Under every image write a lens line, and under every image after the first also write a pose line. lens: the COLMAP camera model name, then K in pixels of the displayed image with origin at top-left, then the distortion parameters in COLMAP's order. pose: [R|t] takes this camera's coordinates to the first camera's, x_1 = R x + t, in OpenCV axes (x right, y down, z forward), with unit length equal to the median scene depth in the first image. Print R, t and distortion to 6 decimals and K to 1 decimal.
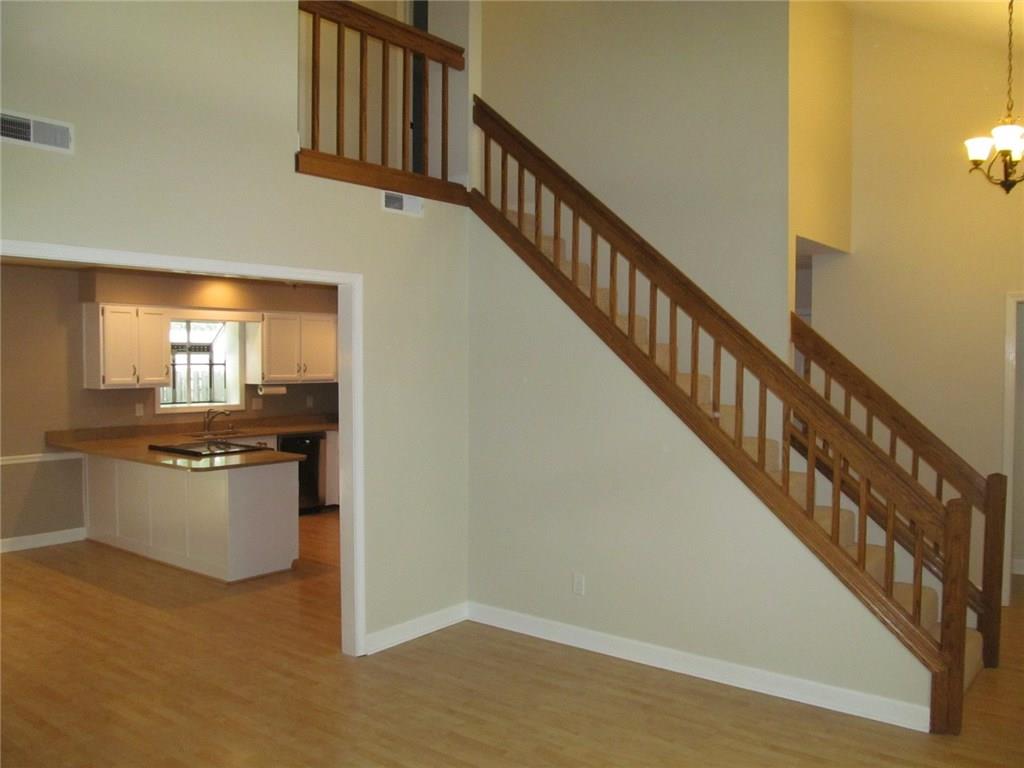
lens RADIAL K [[859.2, 0, 506.7], [0, 859.2, 386.3], [0, 0, 1]] dist [-0.051771, 0.015587]
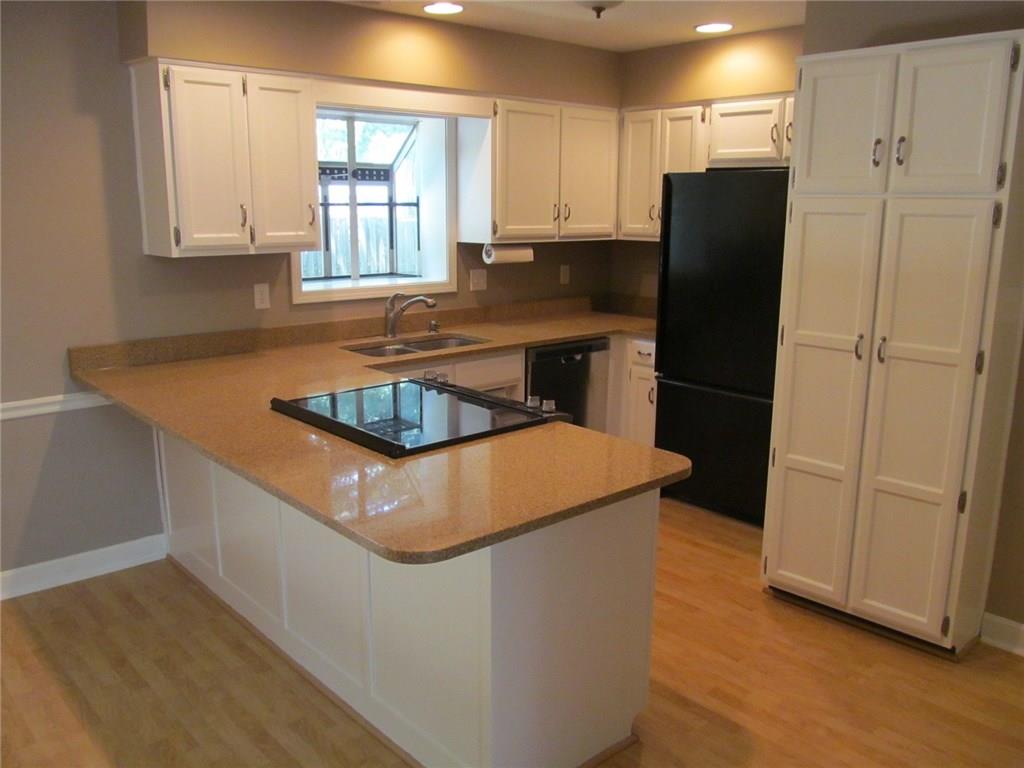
lens RADIAL K [[859.2, 0, 511.5], [0, 859.2, 382.5], [0, 0, 1]] dist [-0.051771, 0.015587]
pose [[0.987153, 0.032875, -0.156360, -0.193859], [-0.005847, 0.985381, 0.170265, -0.008242], [0.159671, -0.167164, 0.972914, 0.494293]]
